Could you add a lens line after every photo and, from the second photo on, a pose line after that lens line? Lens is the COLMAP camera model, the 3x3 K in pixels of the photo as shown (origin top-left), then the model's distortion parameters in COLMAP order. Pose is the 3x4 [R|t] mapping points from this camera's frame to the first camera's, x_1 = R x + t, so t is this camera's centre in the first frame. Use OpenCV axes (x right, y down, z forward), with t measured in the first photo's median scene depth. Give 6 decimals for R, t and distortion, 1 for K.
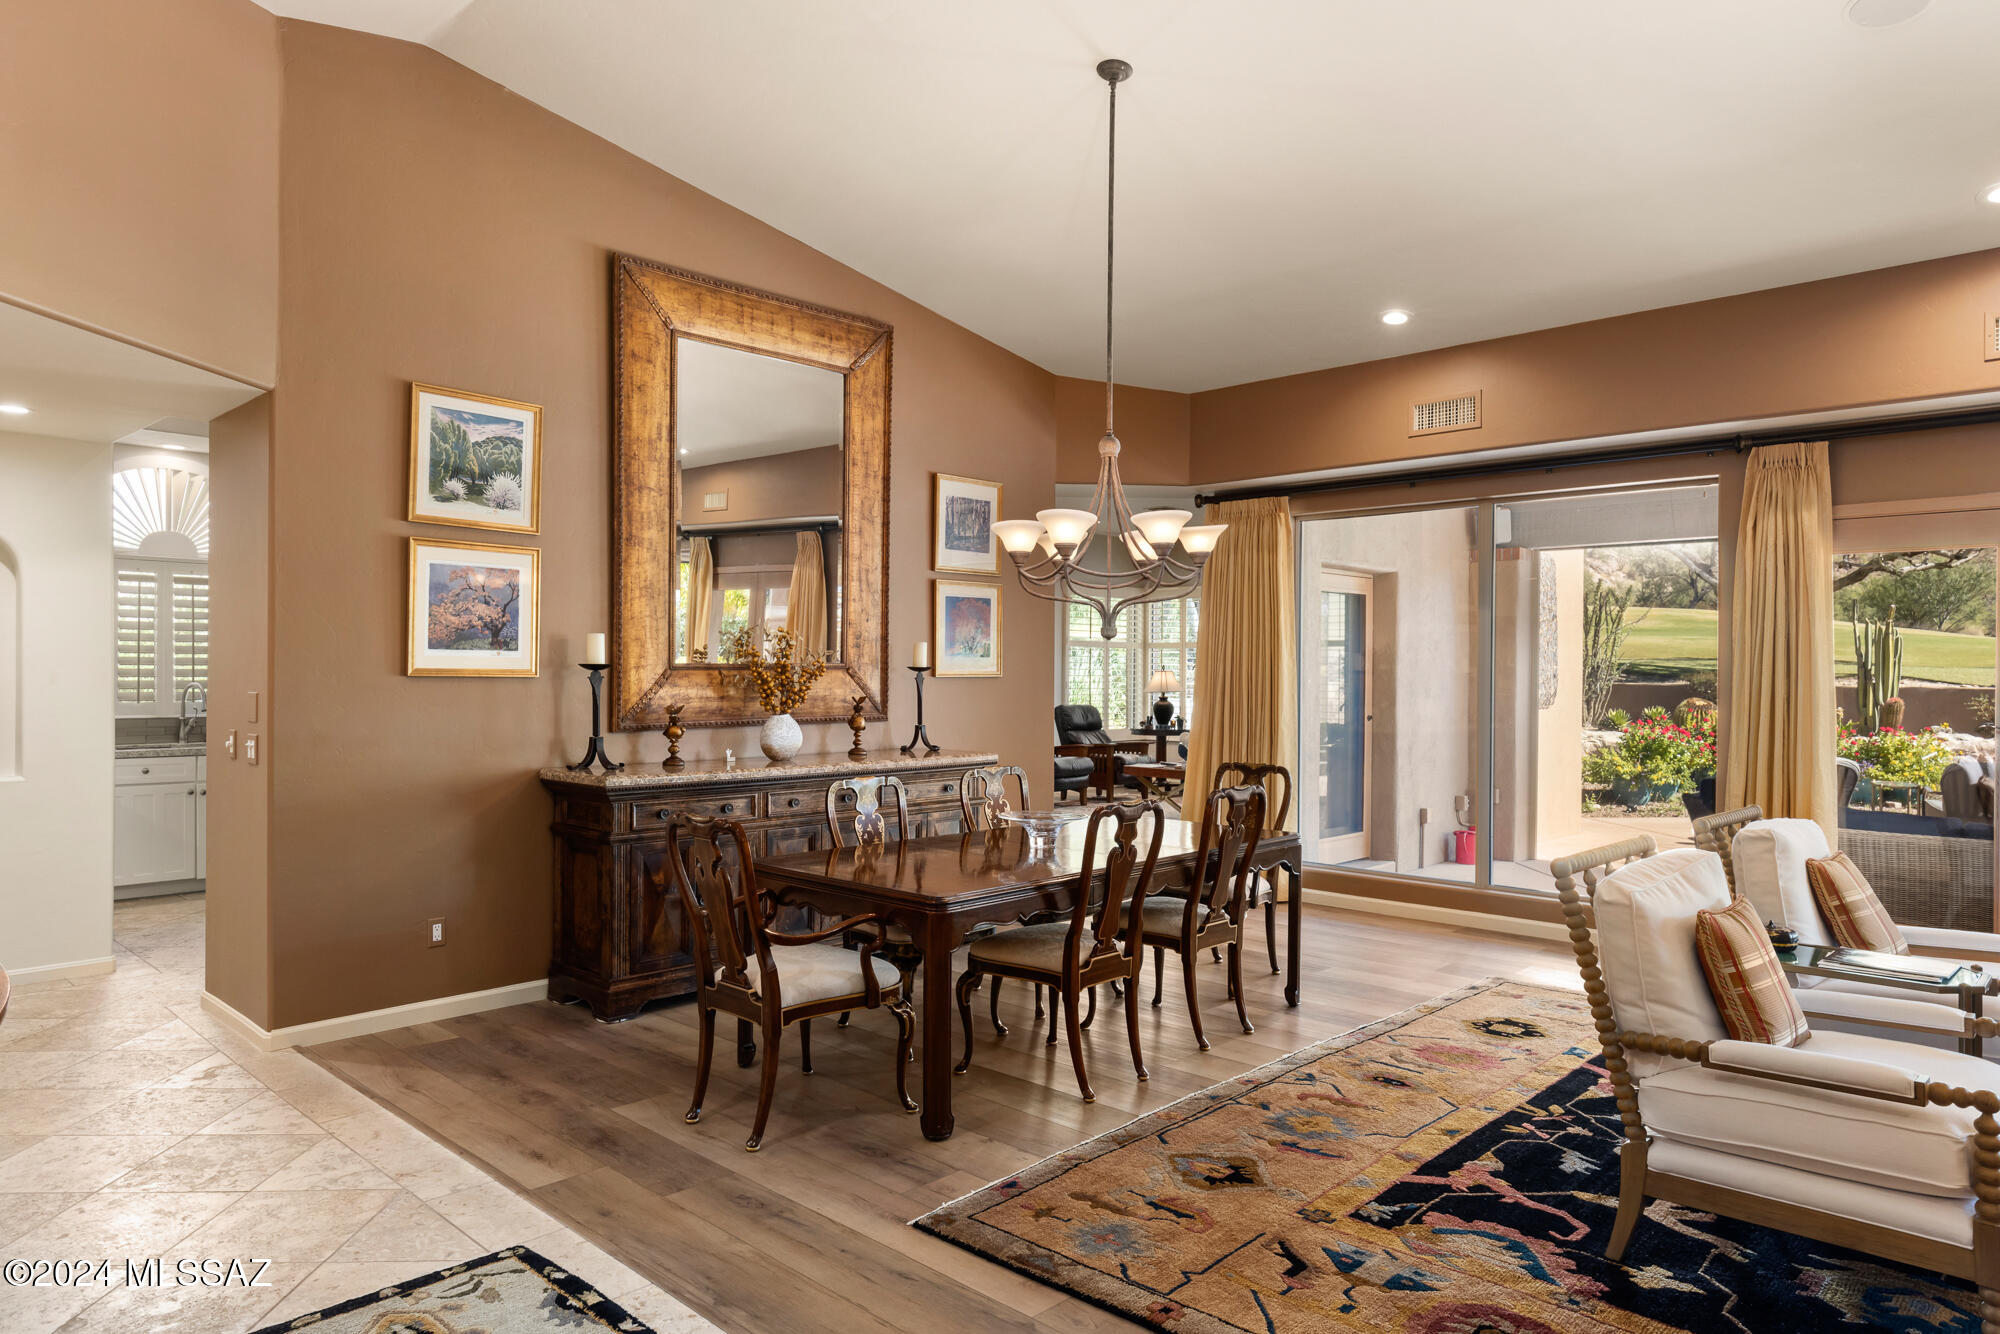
lens RADIAL K [[1232.7, 0, 1003.0], [0, 1232.7, 679.7], [0, 0, 1]] dist [0.001574, -0.001267]
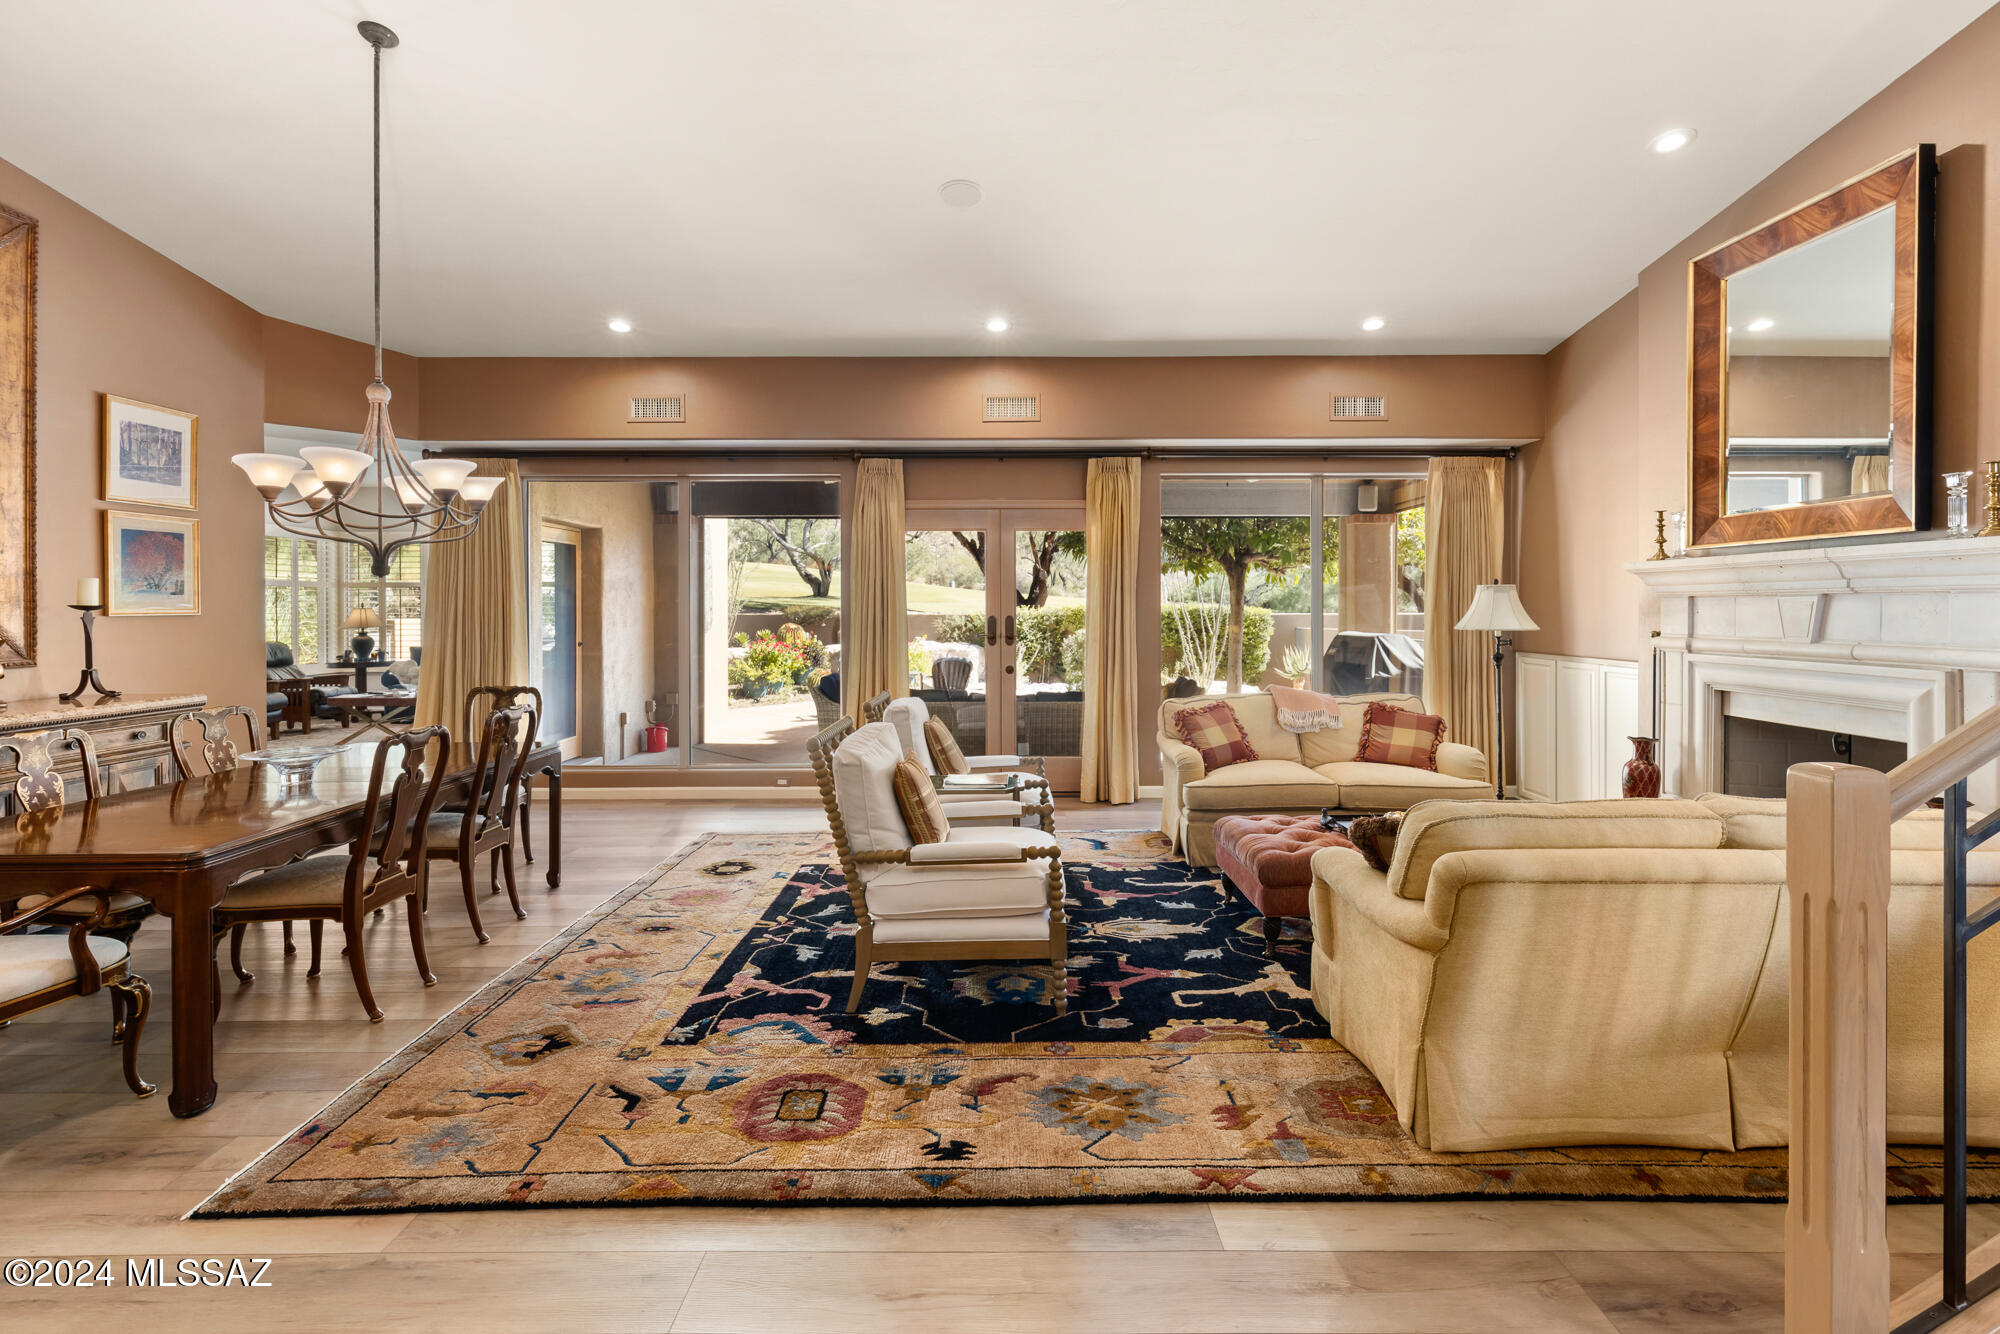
lens RADIAL K [[920.2, 0, 1004.8], [0, 920.2, 614.3], [0, 0, 1]] dist [0.005910, -0.001493]
pose [[0.722999, -0.013893, 0.690710, -0.067443], [0.012846, 0.999895, 0.006665, 0.000499], [-0.690730, 0.004054, 0.723101, 0.058707]]
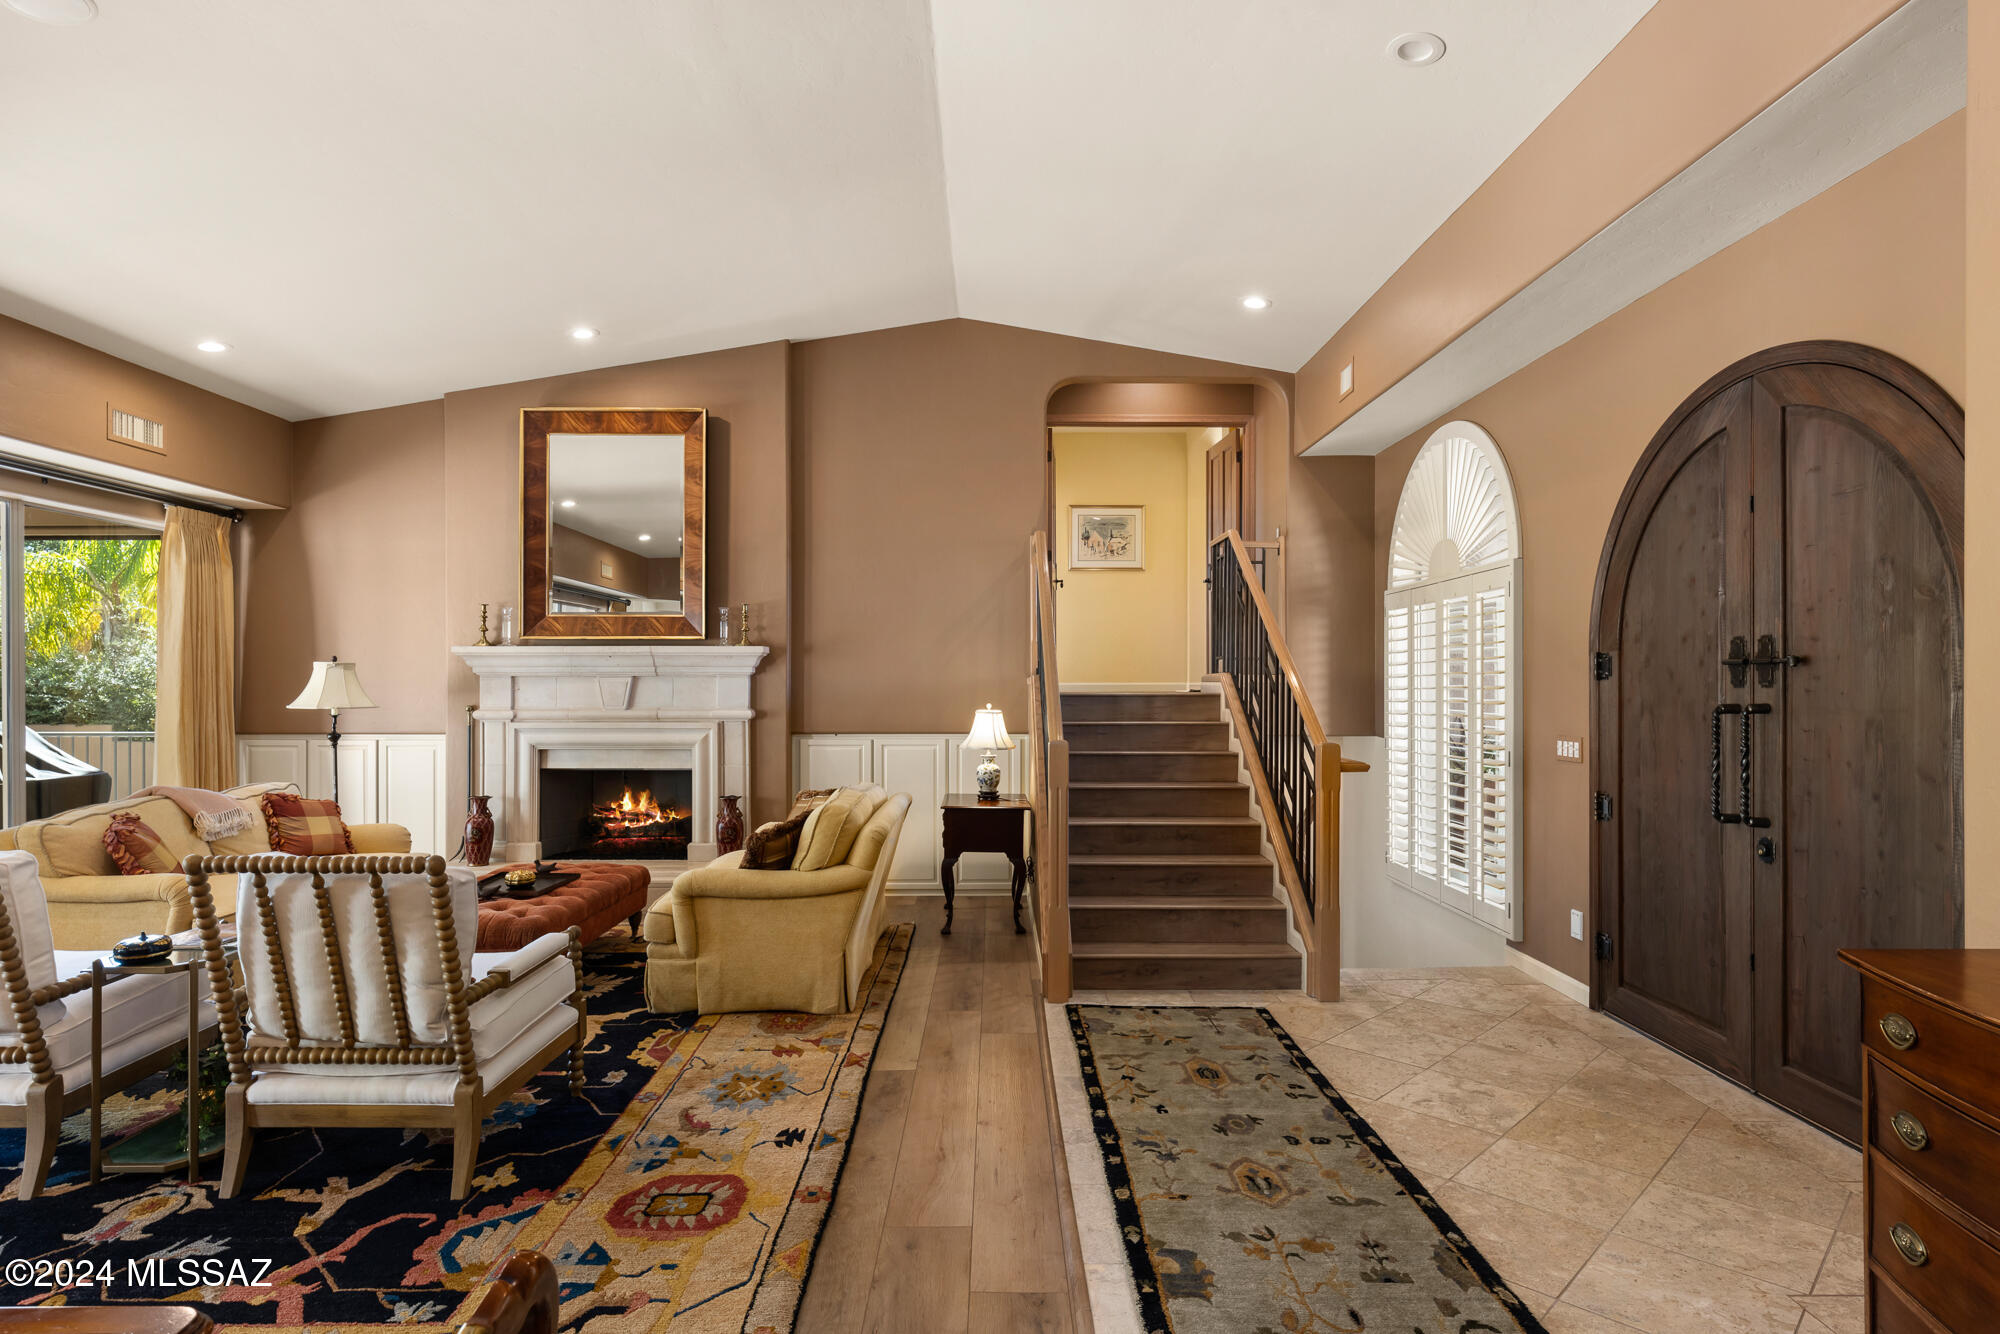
lens RADIAL K [[1074.6, 0, 1003.2], [0, 1074.6, 682.8], [0, 0, 1]] dist [0.002957, -0.000881]
pose [[-0.696933, -0.005693, 0.717114, -0.334985], [0.000688, 0.999963, 0.008607, -0.005982], [-0.717136, 0.006492, -0.696903, 0.805816]]
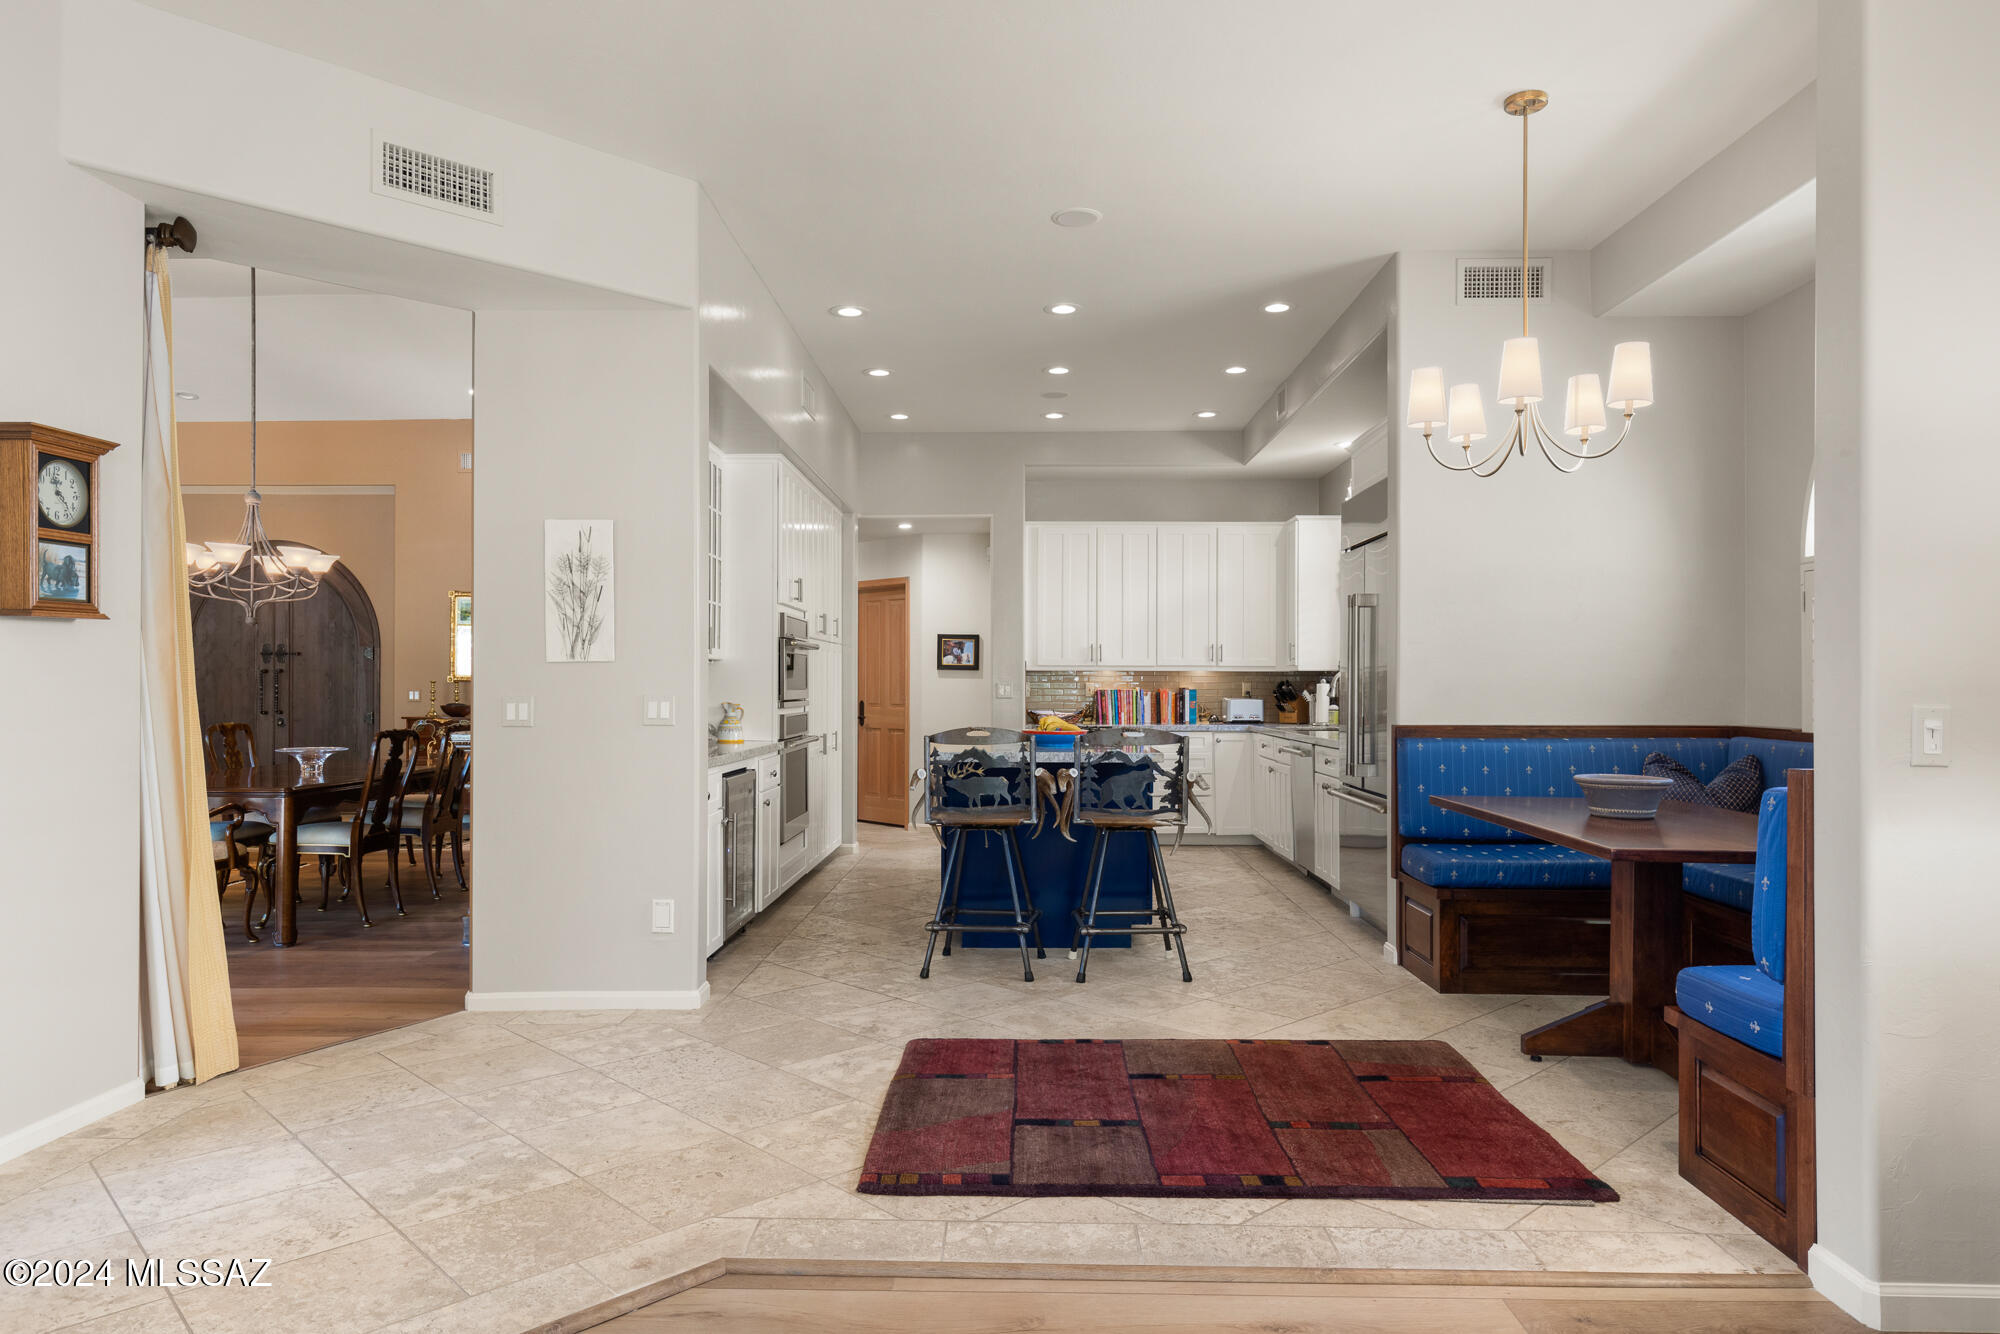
lens RADIAL K [[1232.7, 0, 992.3], [0, 1232.7, 680.0], [0, 0, 1]] dist [0.001574, -0.001267]
pose [[-0.741075, -0.007760, -0.671378, 0.402210], [-0.008923, 0.999959, -0.001709, 0.028038], [0.671363, 0.004724, -0.741113, 2.560915]]
